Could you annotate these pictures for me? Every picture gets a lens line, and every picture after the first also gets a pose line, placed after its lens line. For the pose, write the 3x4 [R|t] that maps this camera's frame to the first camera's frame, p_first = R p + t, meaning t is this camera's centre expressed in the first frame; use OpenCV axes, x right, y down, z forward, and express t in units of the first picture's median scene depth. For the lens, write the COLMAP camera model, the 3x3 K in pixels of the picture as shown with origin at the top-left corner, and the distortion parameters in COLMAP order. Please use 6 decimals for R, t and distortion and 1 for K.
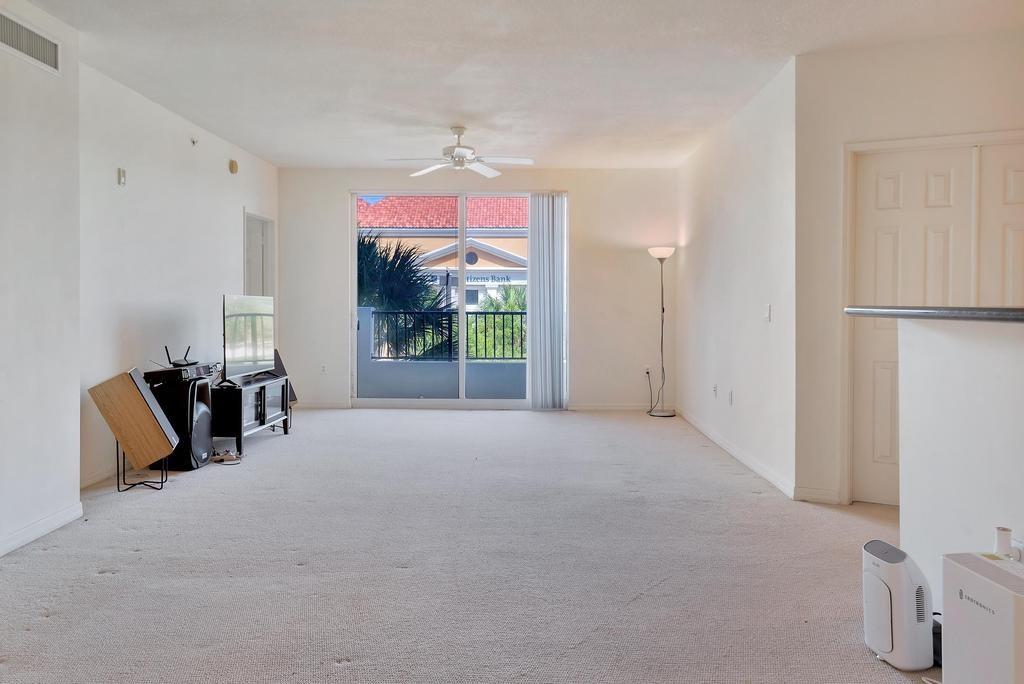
lens RADIAL K [[782.6, 0, 515.3], [0, 782.6, 309.9], [0, 0, 1]] dist [-0.003354, 0.001535]
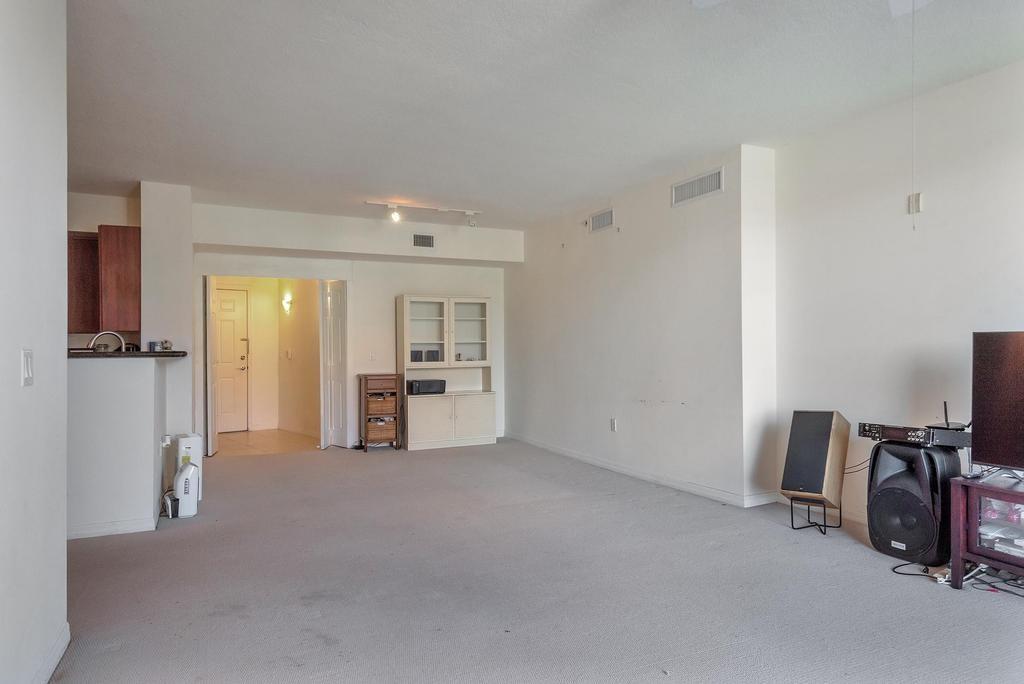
lens RADIAL K [[640.5, 0, 516.1], [0, 640.5, 346.8], [0, 0, 1]] dist [0.036110, -0.023465]
pose [[-0.894932, 0.001238, -0.446202, 0.173452], [0.000820, 0.999999, 0.001129, -0.007078], [0.446202, 0.000645, -0.894932, 1.122983]]
